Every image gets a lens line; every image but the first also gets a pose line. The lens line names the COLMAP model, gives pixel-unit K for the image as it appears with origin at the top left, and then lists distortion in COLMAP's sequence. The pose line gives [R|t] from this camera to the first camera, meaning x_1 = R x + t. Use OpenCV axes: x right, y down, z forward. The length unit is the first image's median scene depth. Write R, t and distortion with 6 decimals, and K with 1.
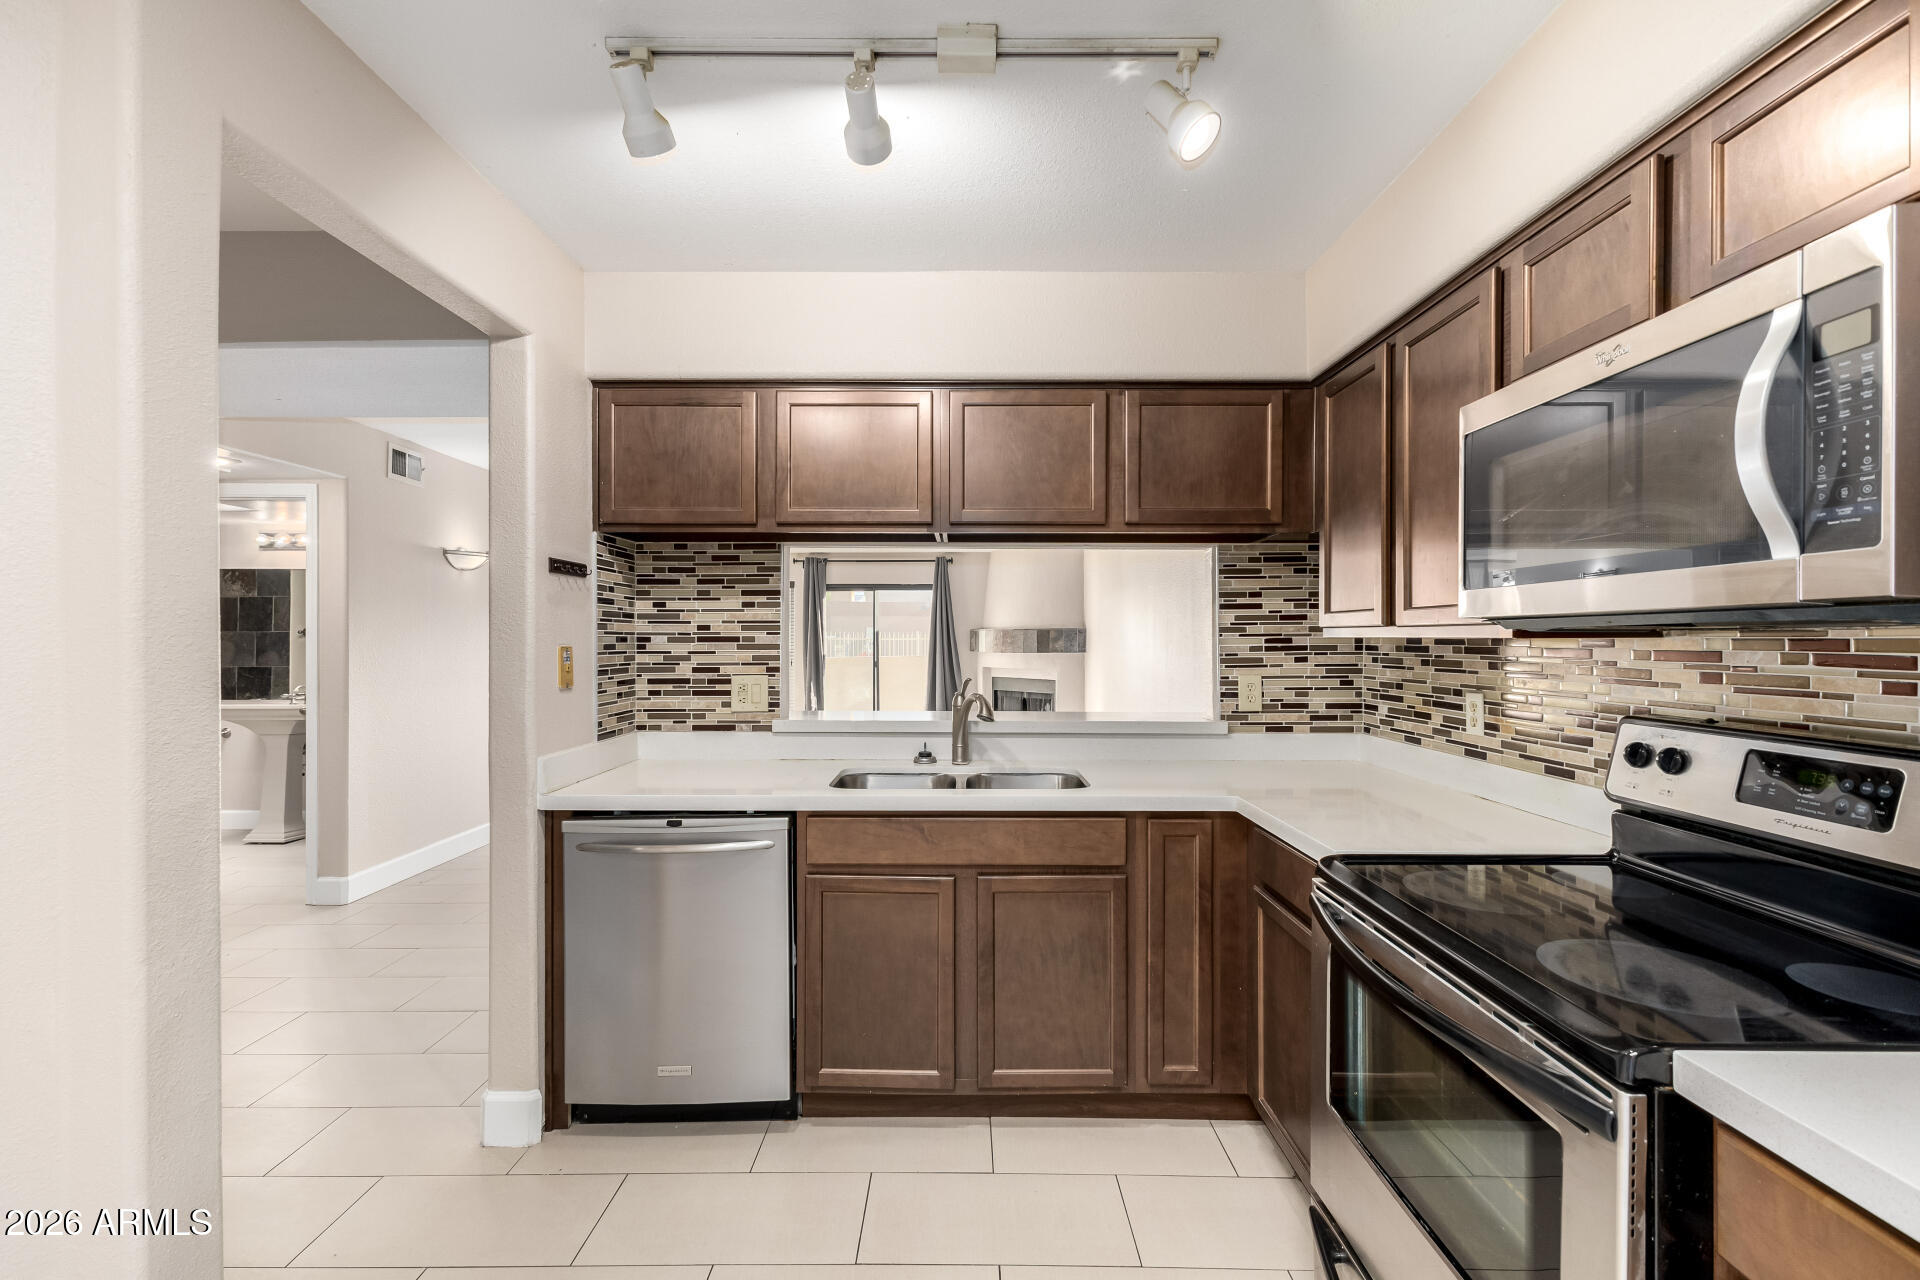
lens RADIAL K [[831.3, 0, 960.0], [0, 831.3, 642.5], [0, 0, 1]] dist [0.000347, 0.000044]
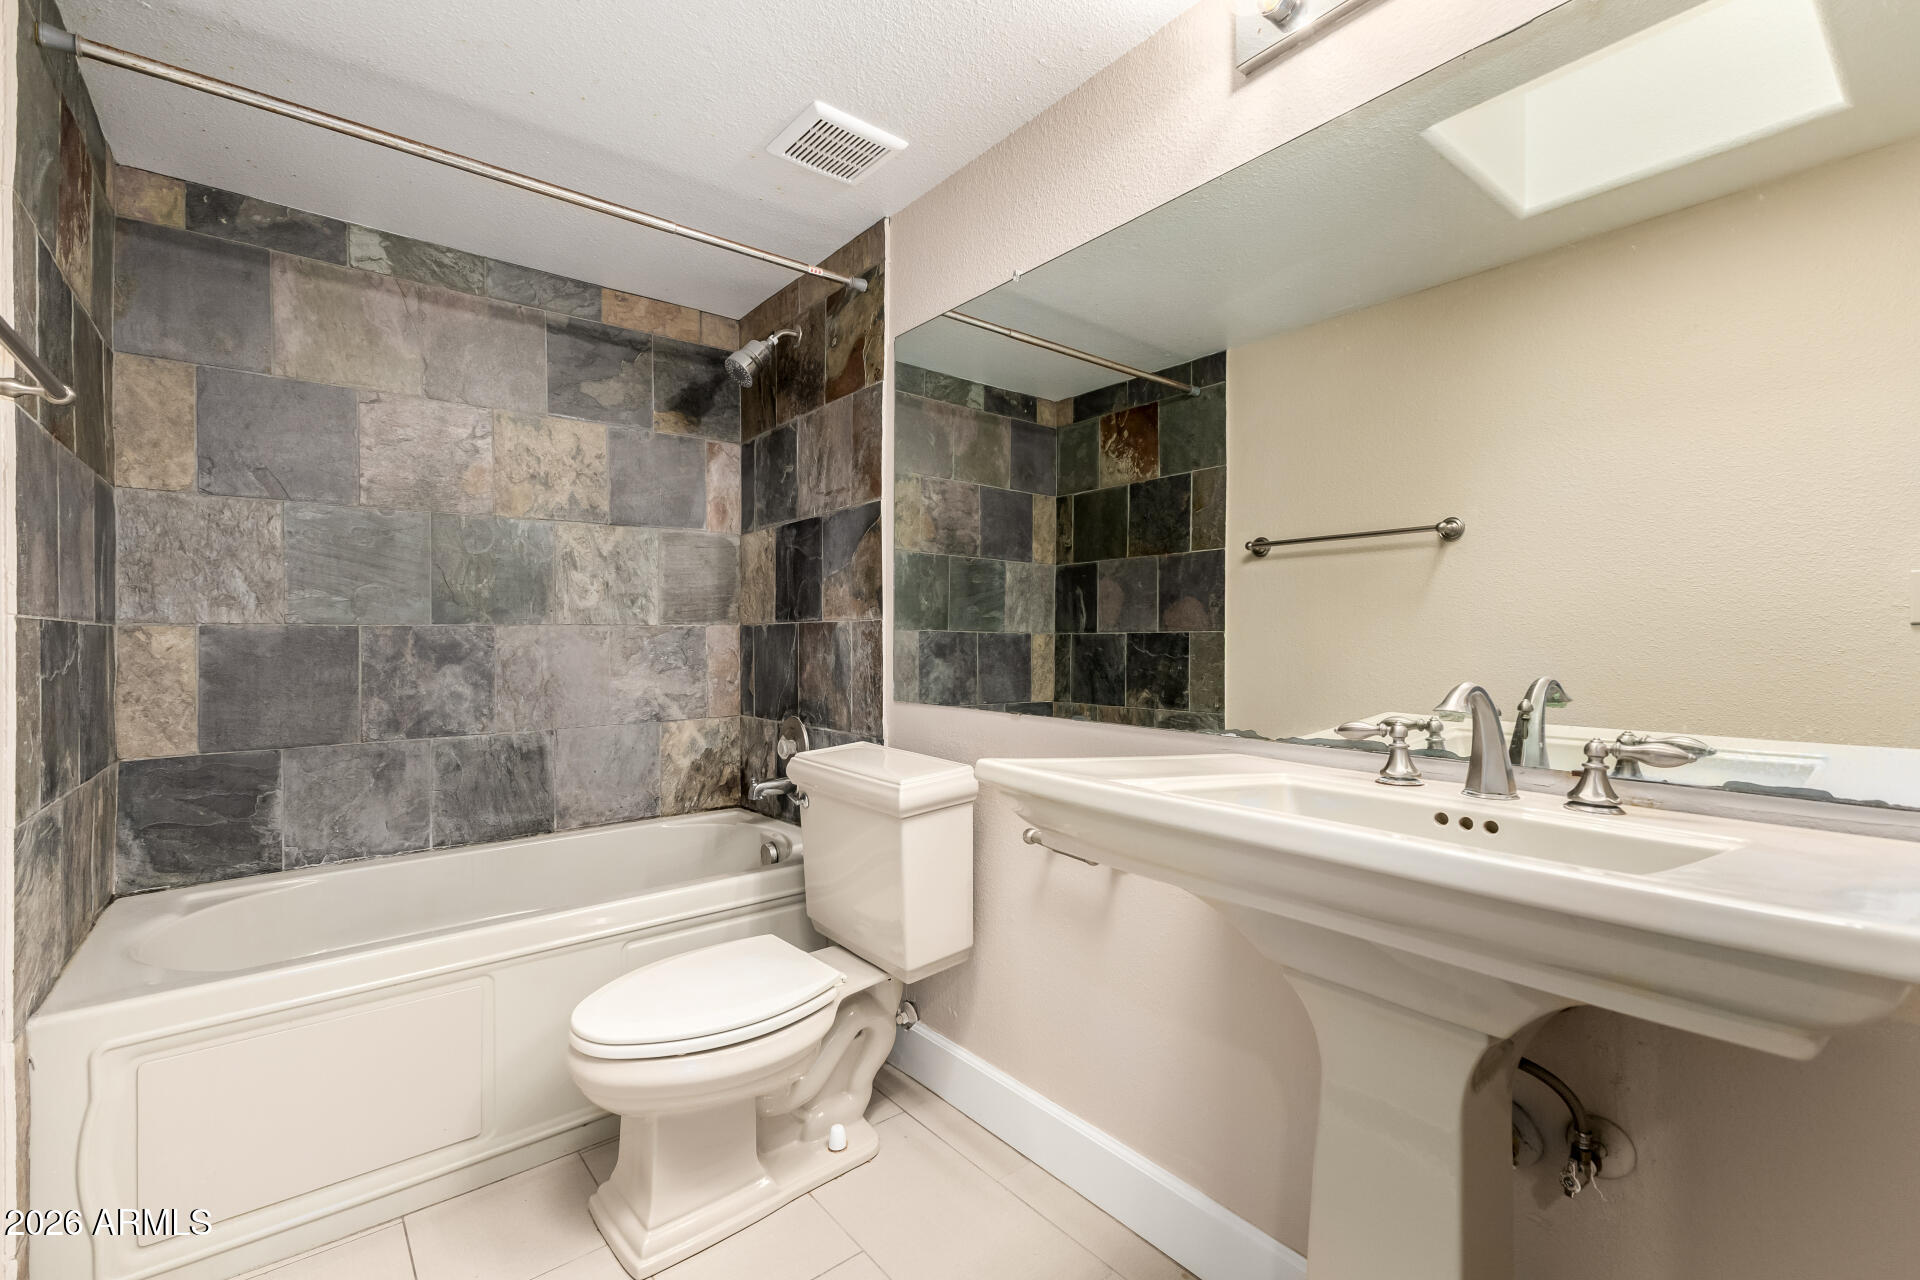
lens RADIAL K [[831.3, 0, 962.9], [0, 831.3, 636.5], [0, 0, 1]] dist [0.000347, 0.000044]
pose [[0.625444, 0.000079, -0.780269, -0.561576], [0.002663, 0.999994, 0.002235, 0.029625], [0.780265, -0.003476, 0.625440, 0.635075]]
